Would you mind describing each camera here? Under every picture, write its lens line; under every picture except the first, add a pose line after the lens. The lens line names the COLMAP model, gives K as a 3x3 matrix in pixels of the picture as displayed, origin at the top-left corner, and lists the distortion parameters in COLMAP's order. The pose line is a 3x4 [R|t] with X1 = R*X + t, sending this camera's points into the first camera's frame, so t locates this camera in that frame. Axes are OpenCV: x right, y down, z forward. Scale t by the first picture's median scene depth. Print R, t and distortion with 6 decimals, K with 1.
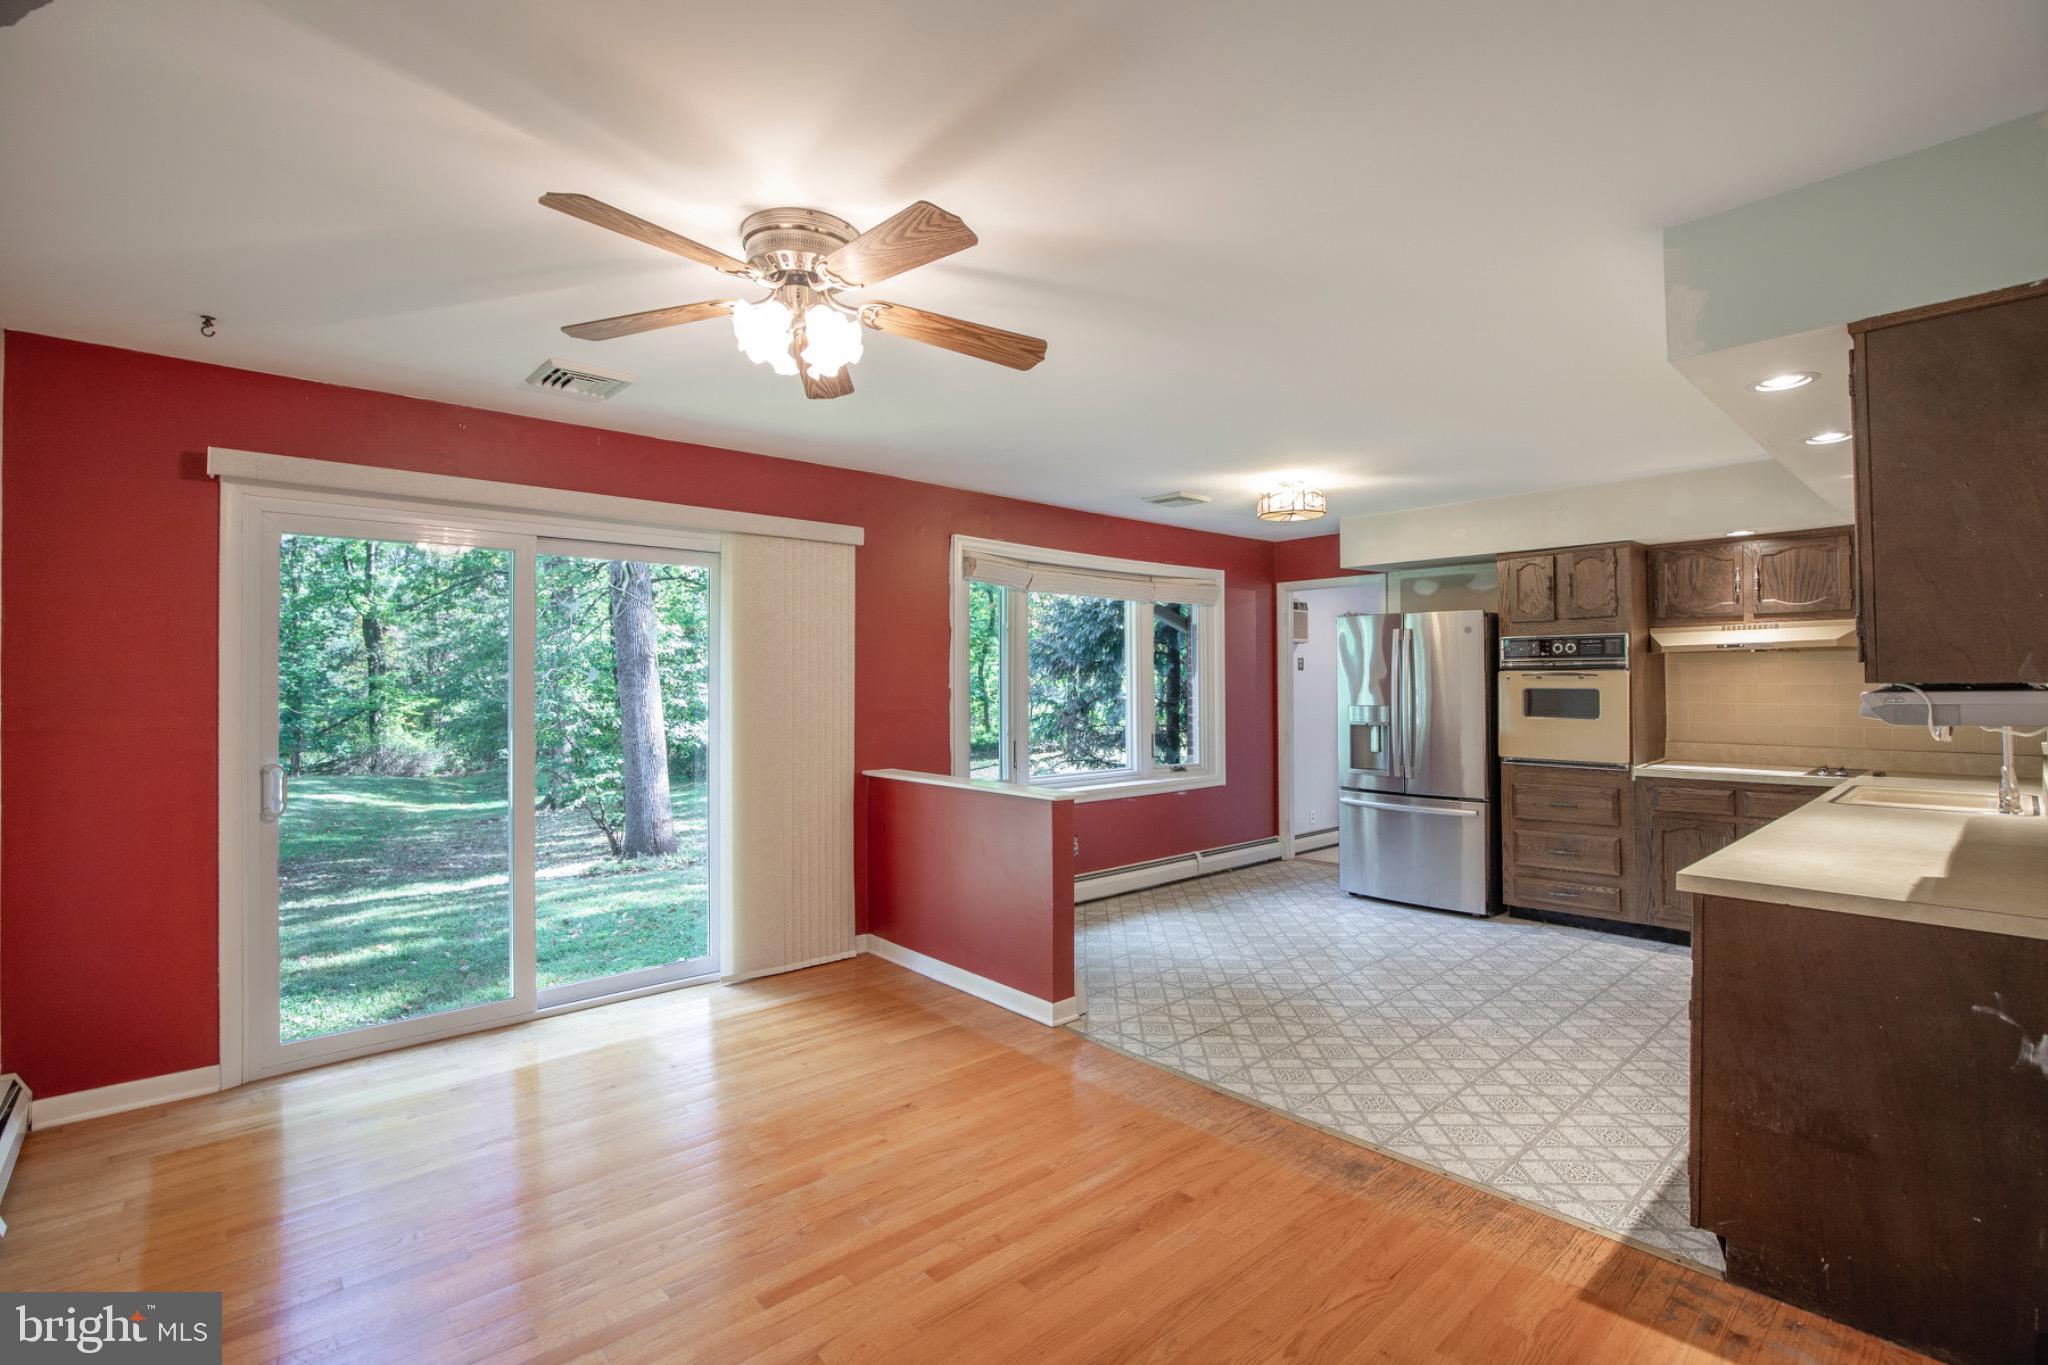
lens RADIAL K [[932.9, 0, 1049.2], [0, 932.9, 675.5], [0, 0, 1]] dist [-0.024095, 0.000000]
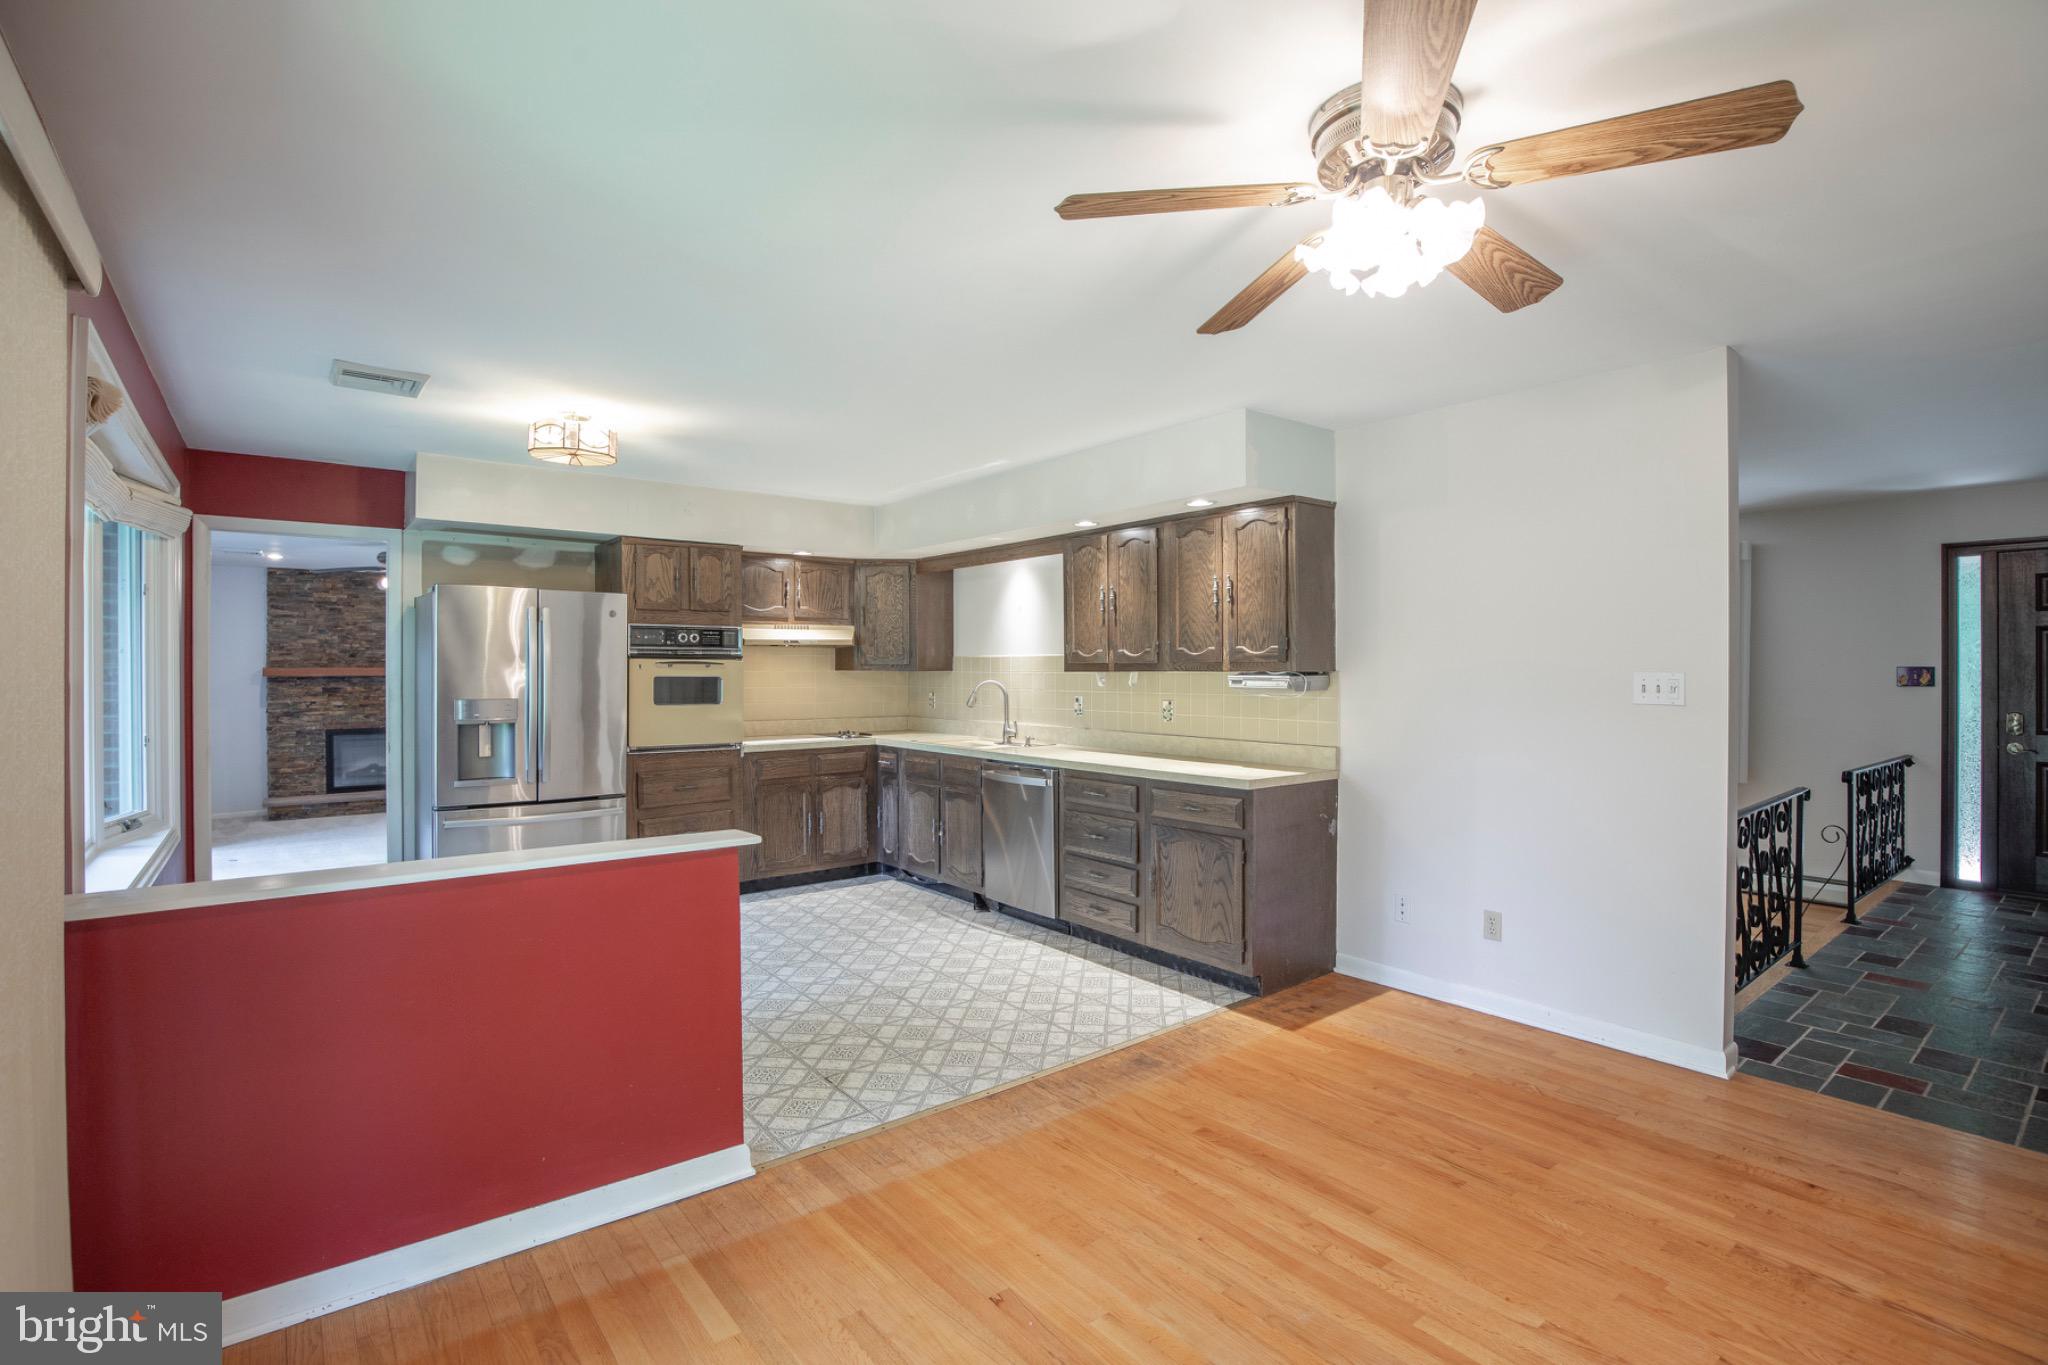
lens RADIAL K [[949.9, 0, 1015.8], [0, 949.9, 670.4], [0, 0, 1]] dist [-0.026116, 0.000123]
pose [[0.079187, 0.002117, 0.996858, -0.719523], [-0.009089, 0.999958, -0.001401, 0.007994], [-0.996818, -0.008949, 0.079203, 0.813908]]
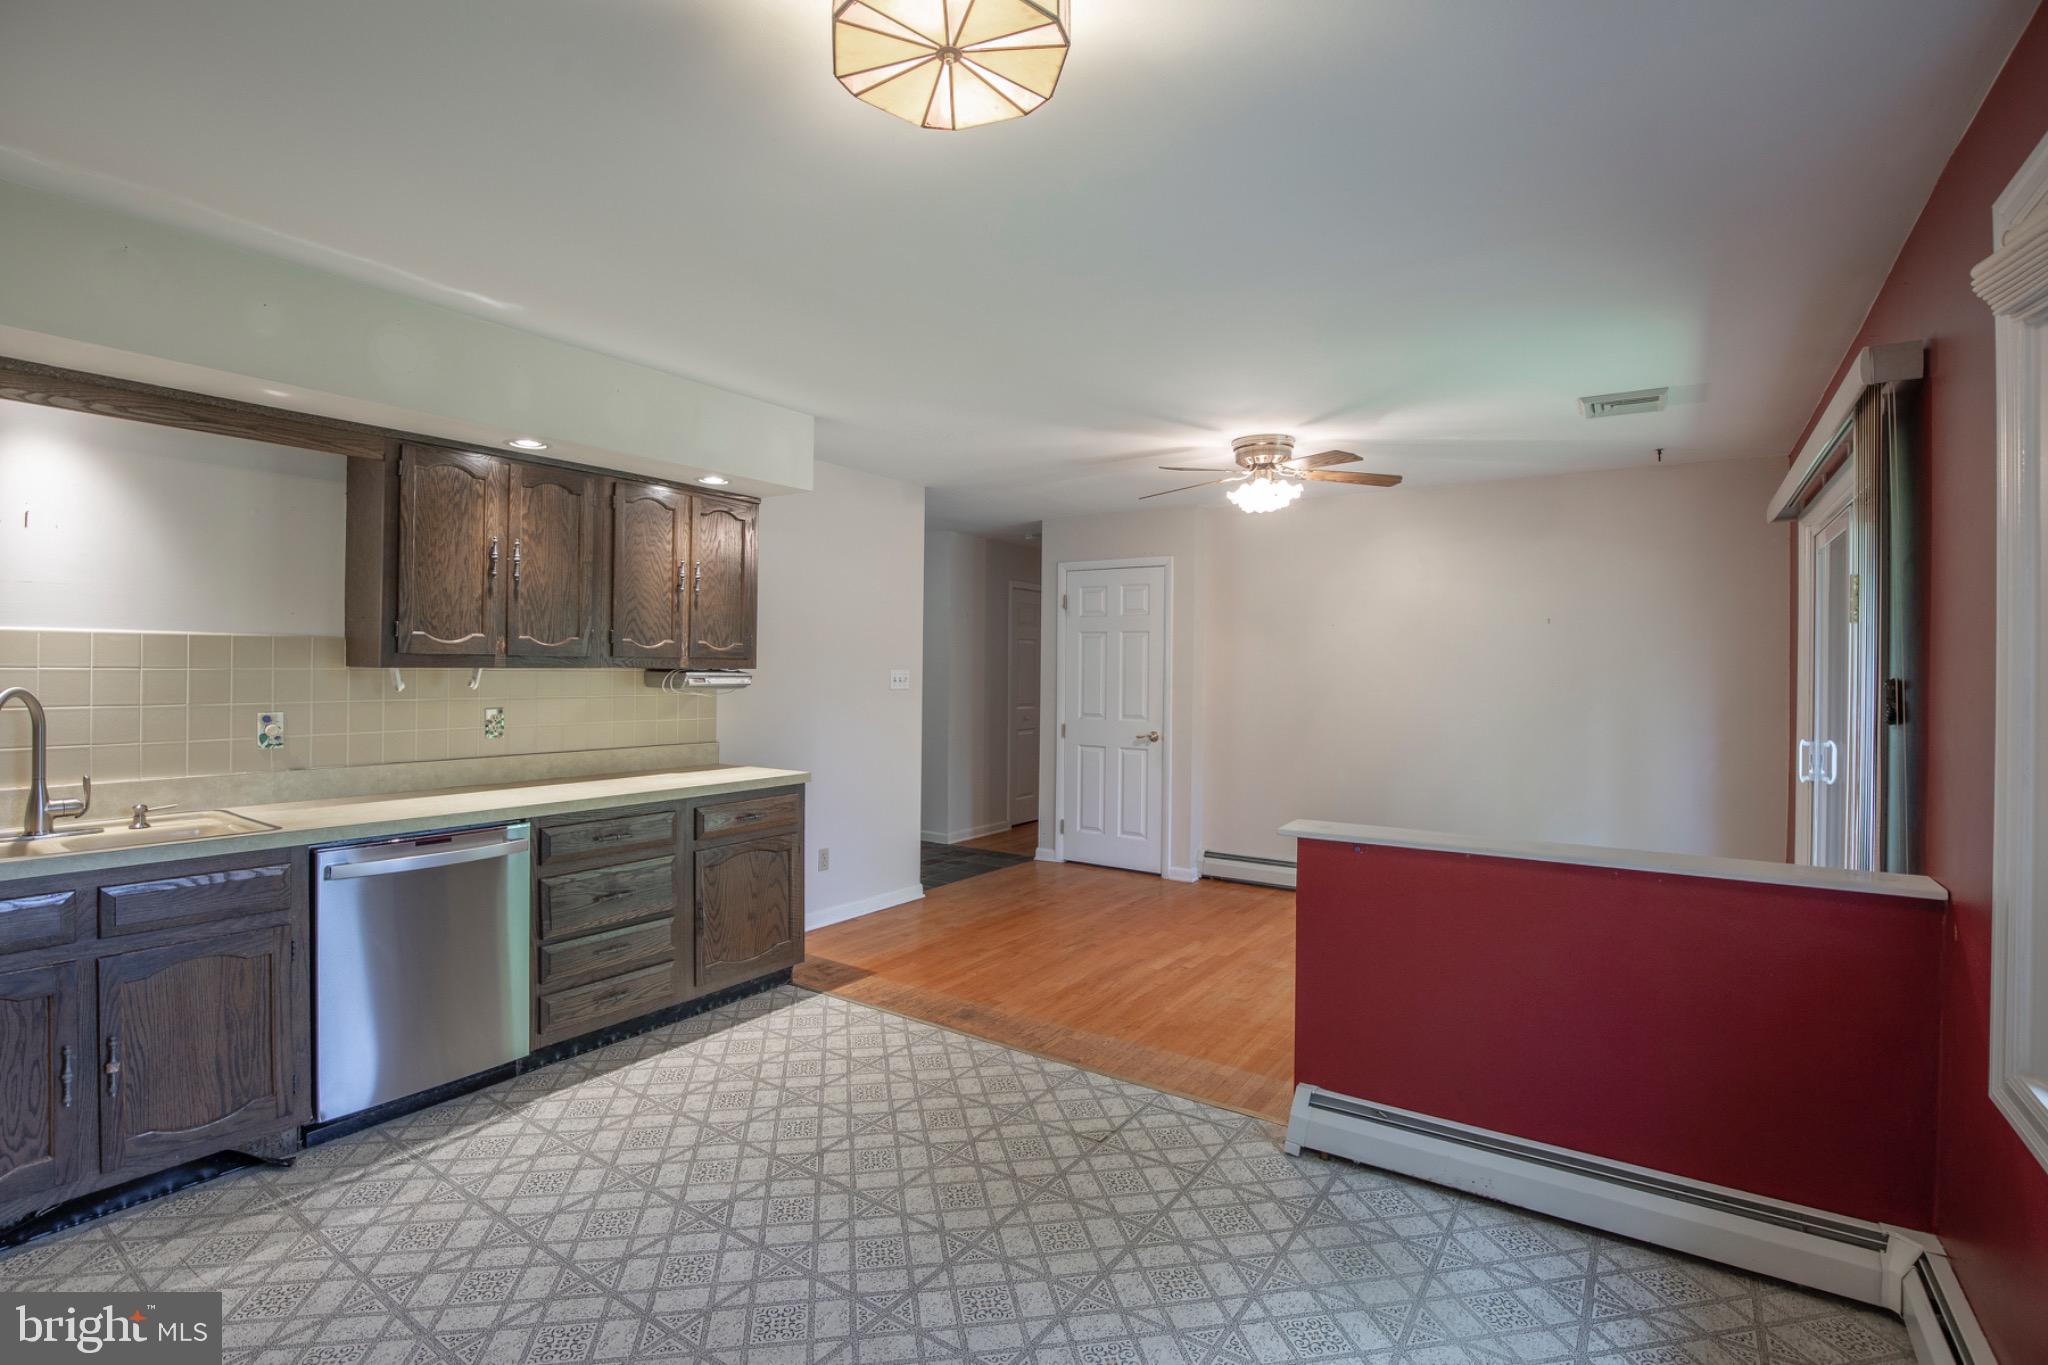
lens RADIAL K [[949.9, 0, 1015.8], [0, 949.9, 670.4], [0, 0, 1]] dist [-0.026116, 0.000123]
pose [[-0.976423, -0.004907, -0.215810, 0.432218], [-0.003343, 0.999965, -0.007612, 0.015069], [0.215840, -0.006711, -0.976406, 1.836200]]
